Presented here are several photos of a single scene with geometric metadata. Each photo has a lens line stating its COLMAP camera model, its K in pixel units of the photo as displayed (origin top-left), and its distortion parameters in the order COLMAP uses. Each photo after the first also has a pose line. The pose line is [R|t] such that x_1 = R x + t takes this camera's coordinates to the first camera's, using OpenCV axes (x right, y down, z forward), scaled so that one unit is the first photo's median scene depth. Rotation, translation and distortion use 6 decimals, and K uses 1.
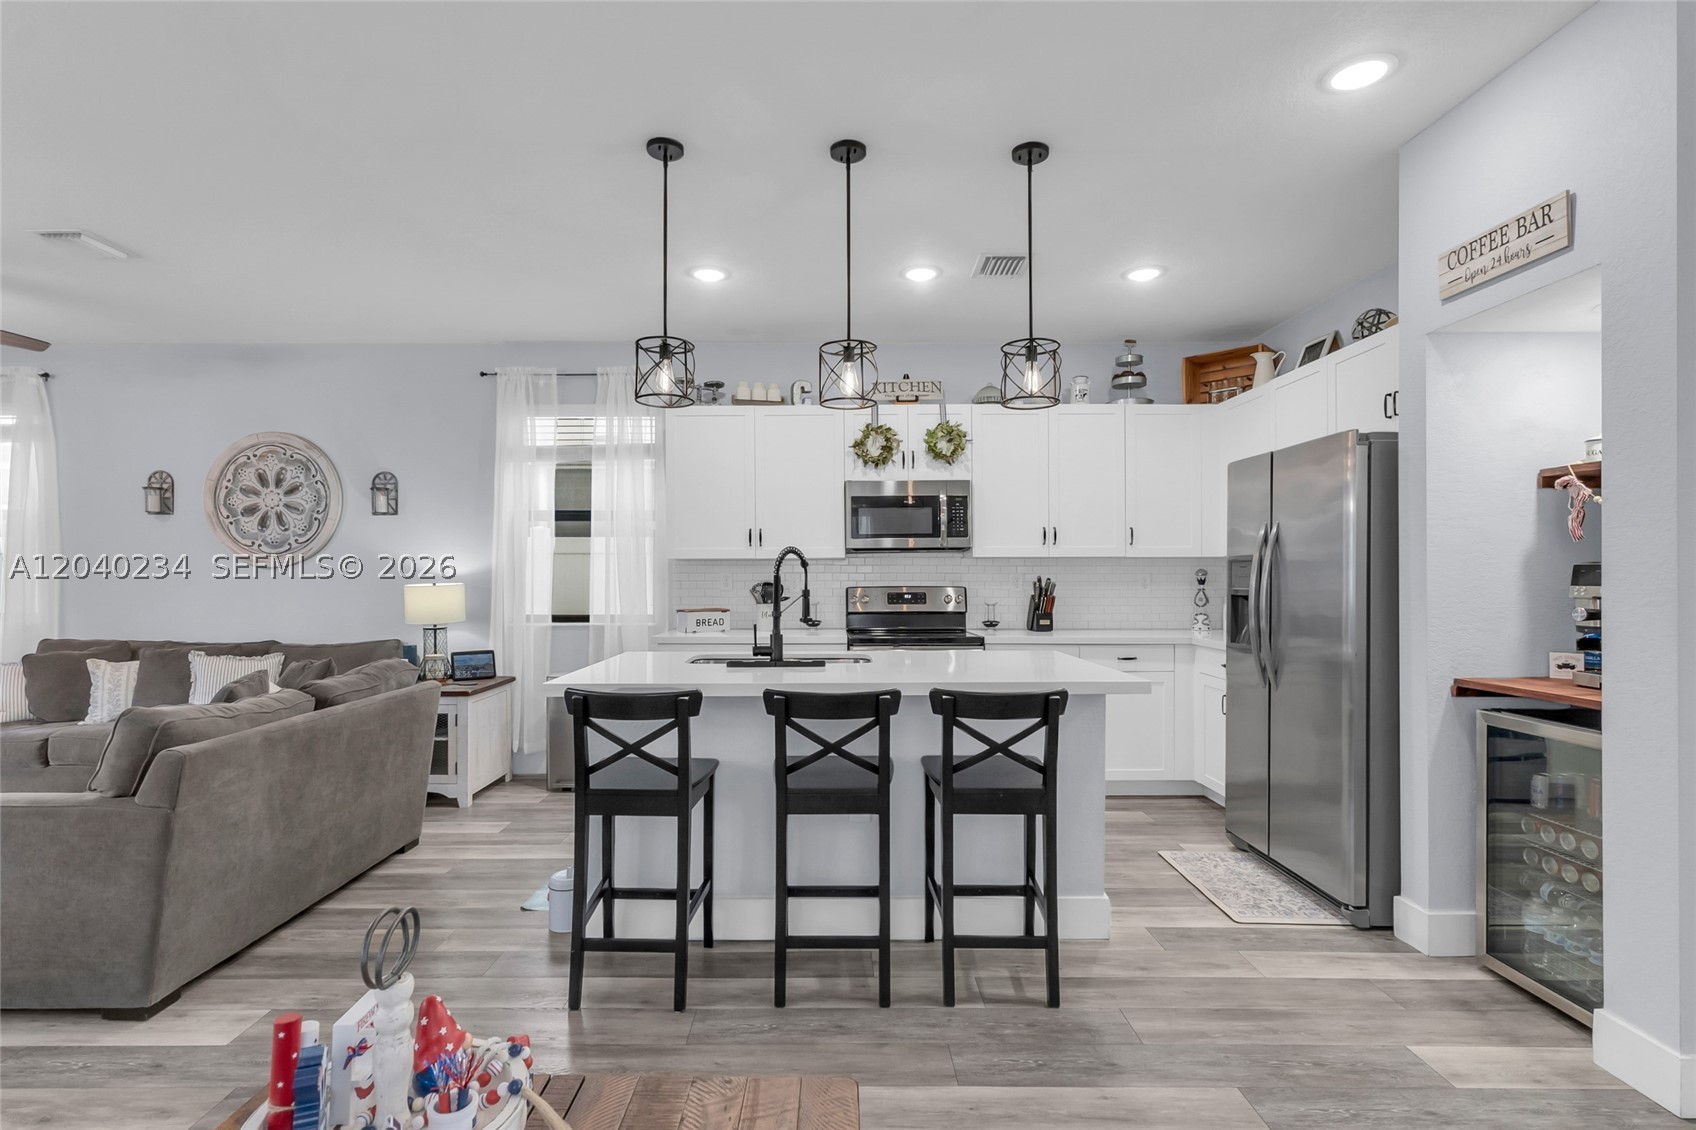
lens RADIAL K [[822.8, 0, 827.1], [0, 822.8, 568.4], [0, 0, 1]] dist [0.003688, -0.000623]
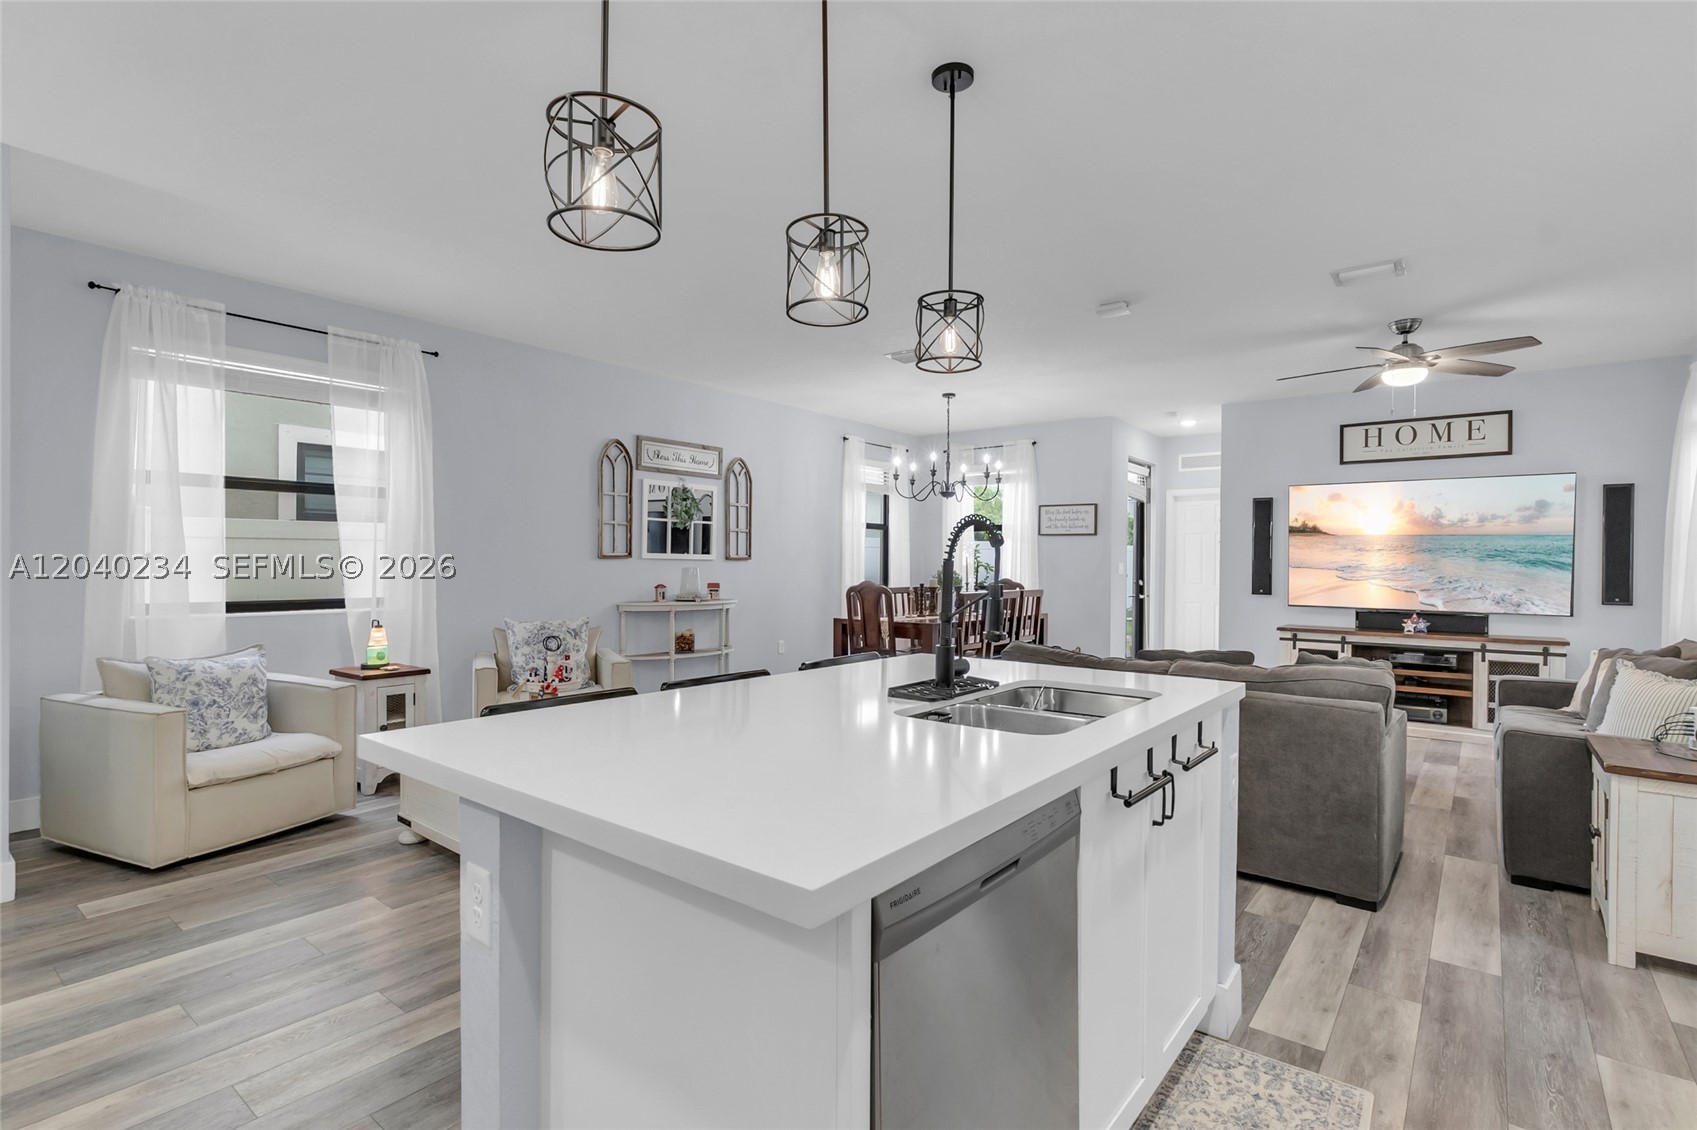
lens RADIAL K [[823.3, 0, 837.4], [0, 823.3, 565.0], [0, 0, 1]] dist [0.003688, -0.000623]
pose [[-0.620142, -0.001646, -0.784488, 0.338365], [-0.002155, 0.999998, -0.000395, 0.008374], [0.784487, 0.001446, -0.620144, 0.849689]]
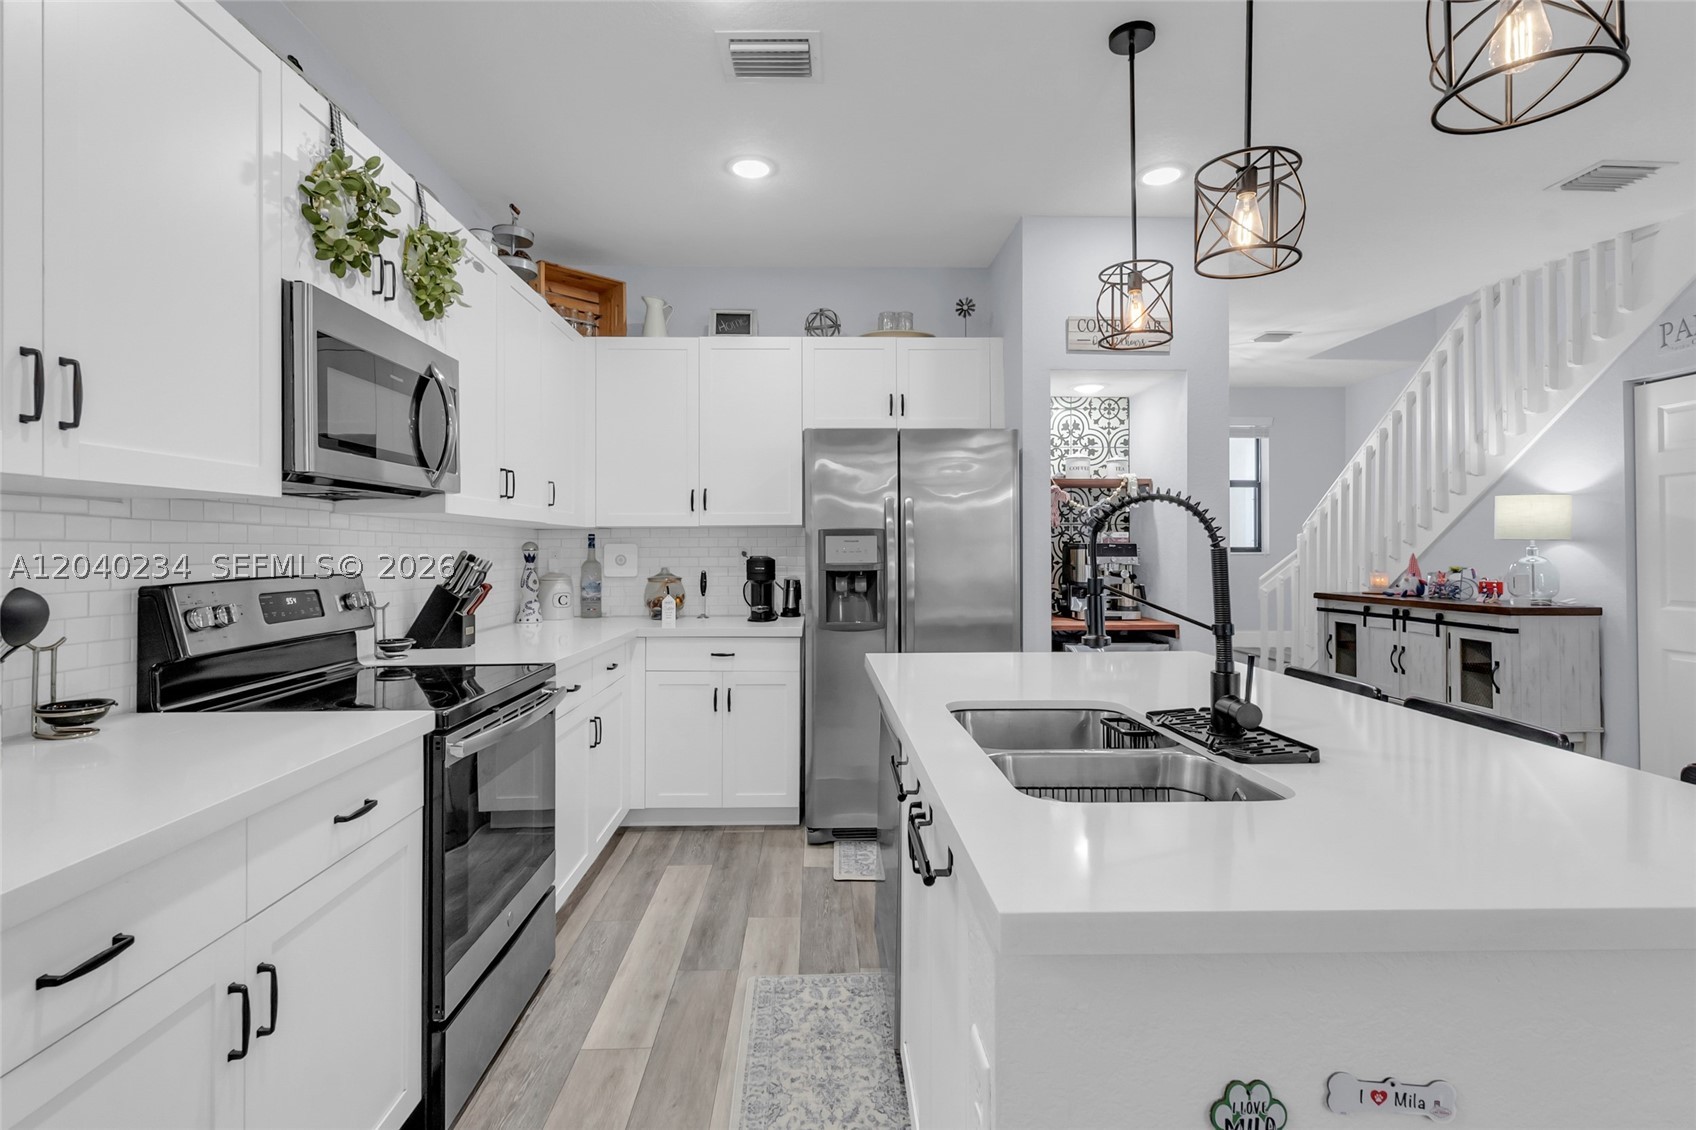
lens RADIAL K [[822.8, 0, 836.1], [0, 822.8, 546.7], [0, 0, 1]] dist [0.003688, -0.000623]
pose [[-0.024422, 0.007158, 0.999676, -0.334477], [-0.007904, 0.999942, -0.007353, 0.008482], [-0.999670, -0.008081, -0.024364, 0.774393]]
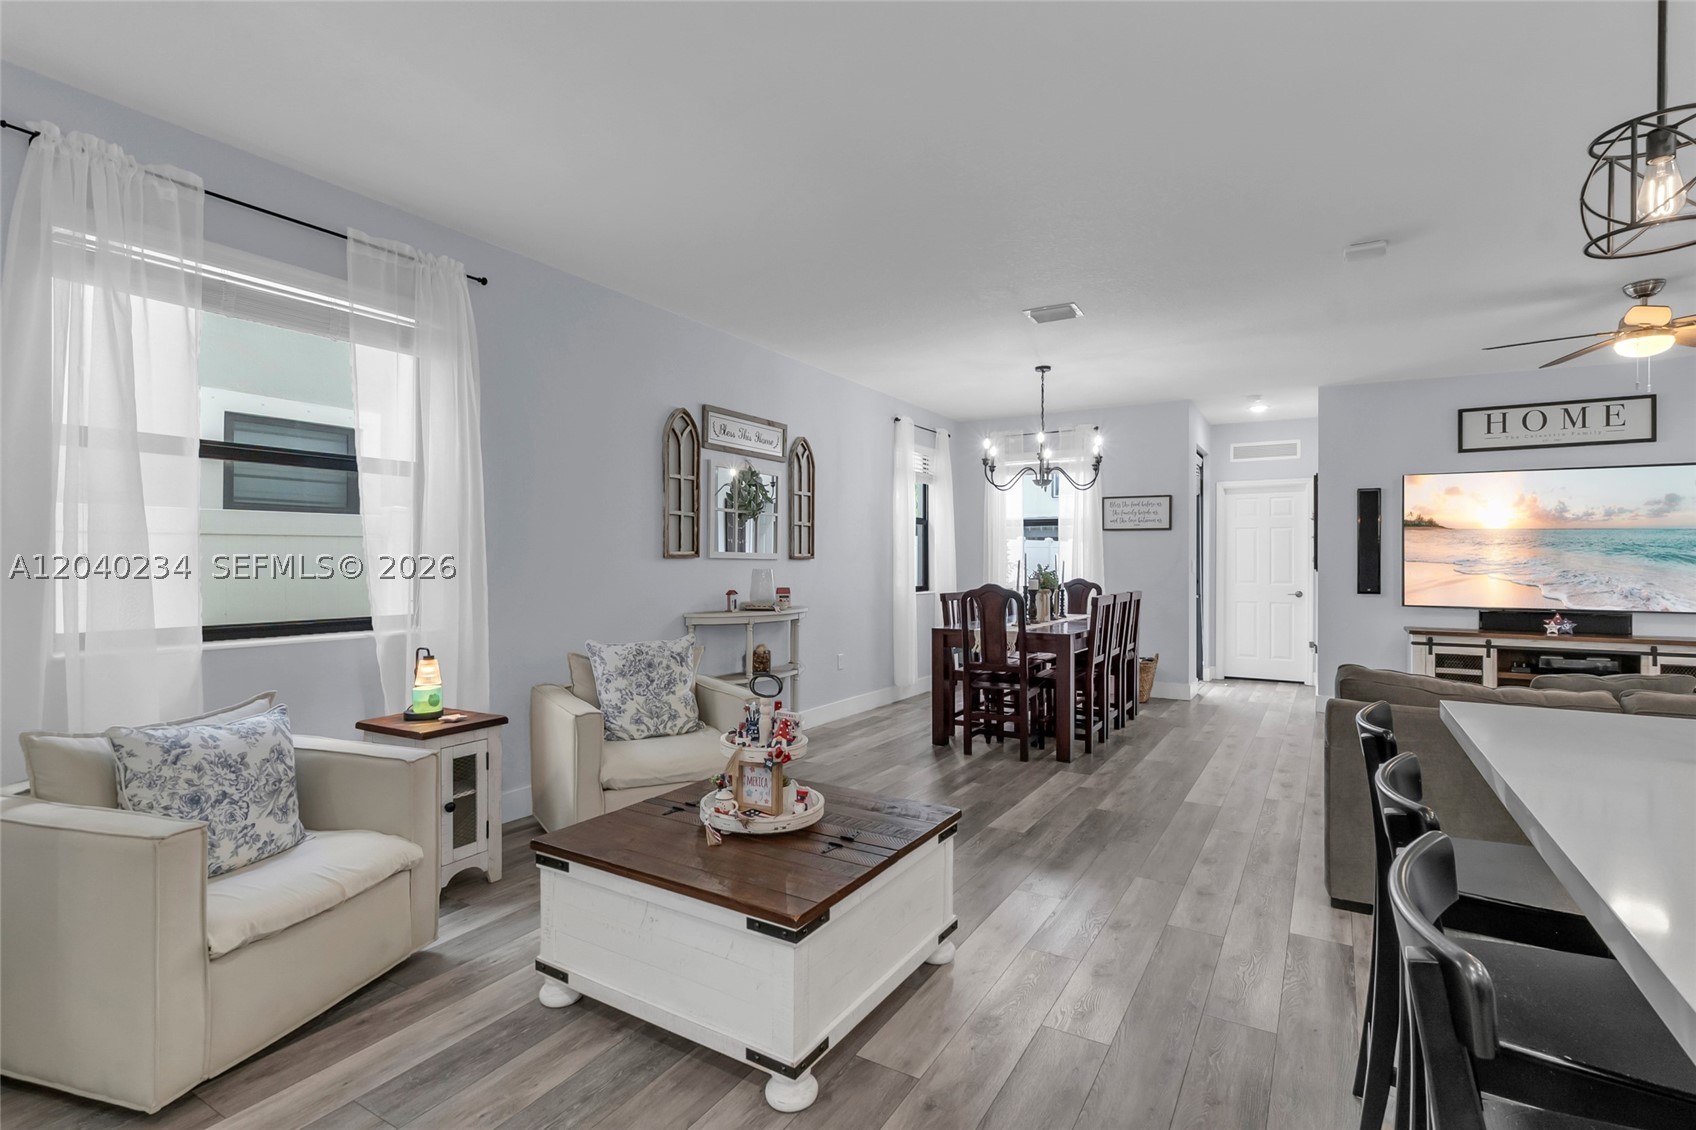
lens RADIAL K [[822.8, 0, 836.7], [0, 822.8, 557.9], [0, 0, 1]] dist [0.003688, -0.000623]
pose [[-0.517931, -0.003909, -0.855414, 0.319129], [0.004072, 0.999967, -0.007035, 0.005801], [0.855413, -0.007127, -0.517898, 0.478872]]
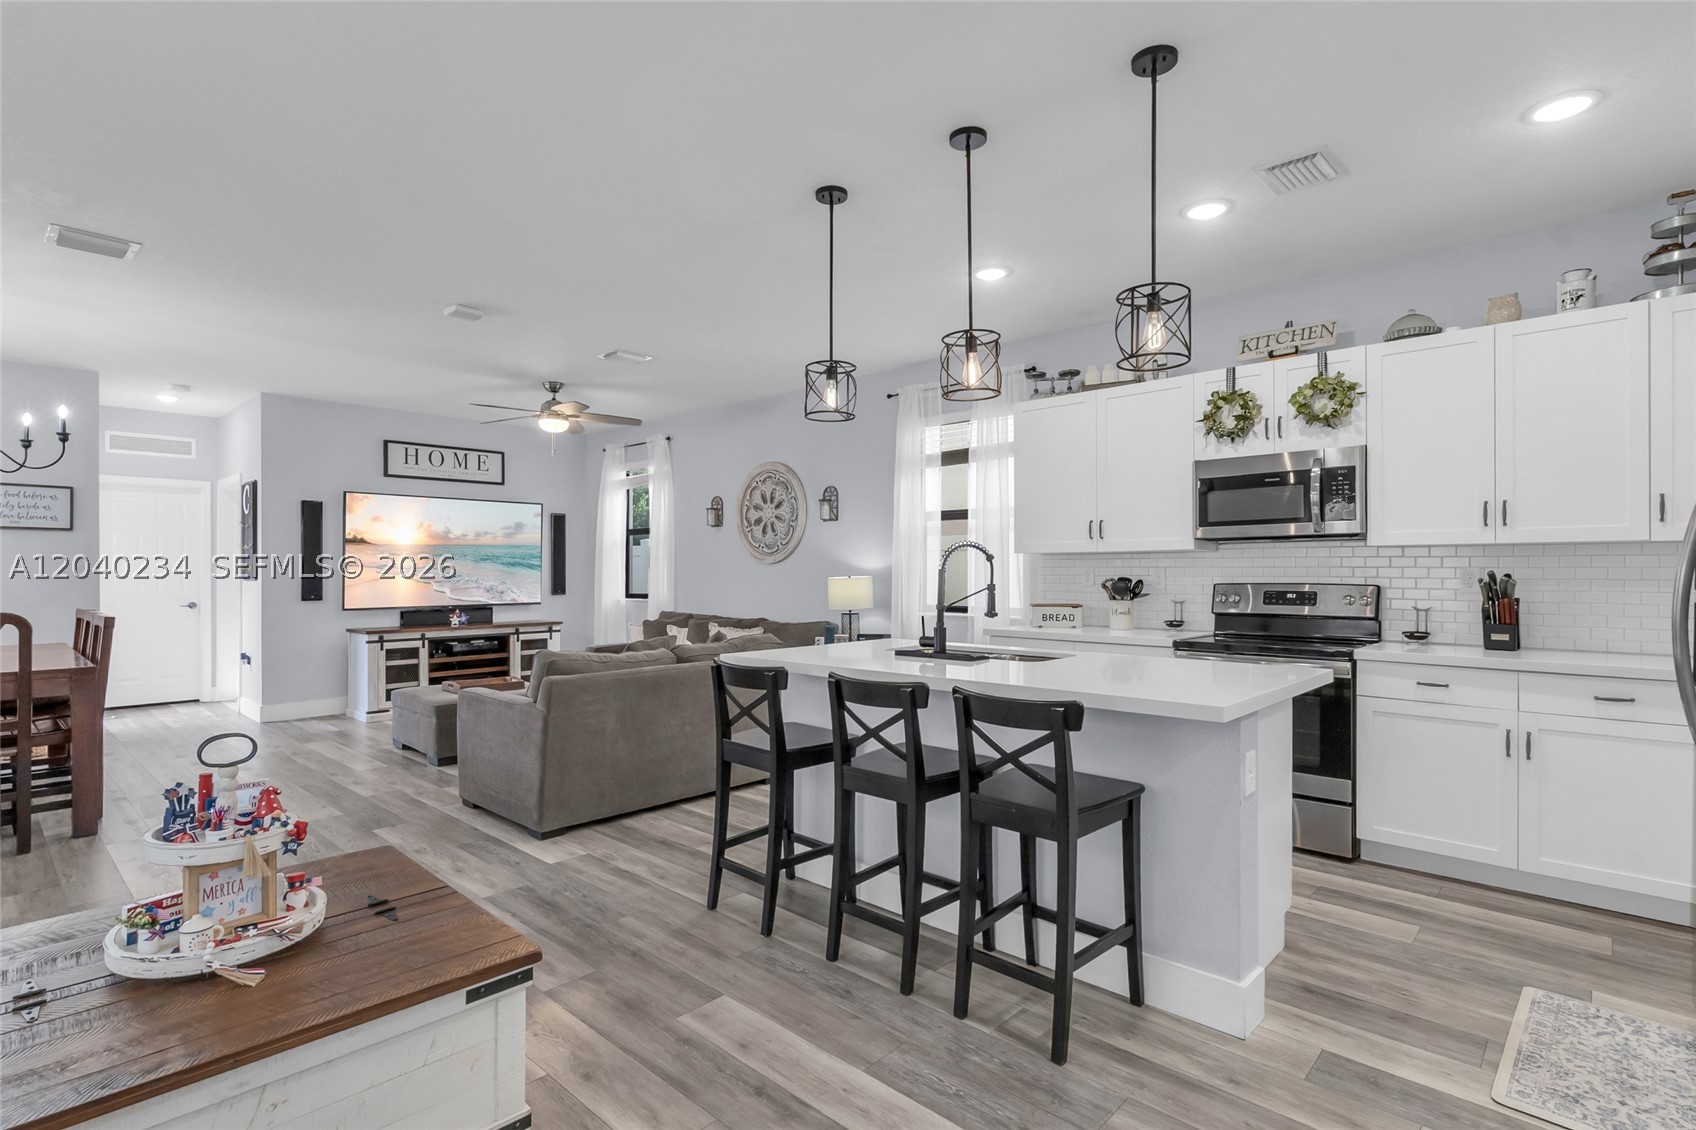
lens RADIAL K [[822.8, 0, 827.8], [0, 822.8, 573.1], [0, 0, 1]] dist [0.003688, -0.000623]
pose [[0.724998, 0.003178, -0.688743, 0.340539], [0.004889, 0.999940, 0.009760, 0.001841], [0.688733, -0.010443, 0.724940, 0.100565]]
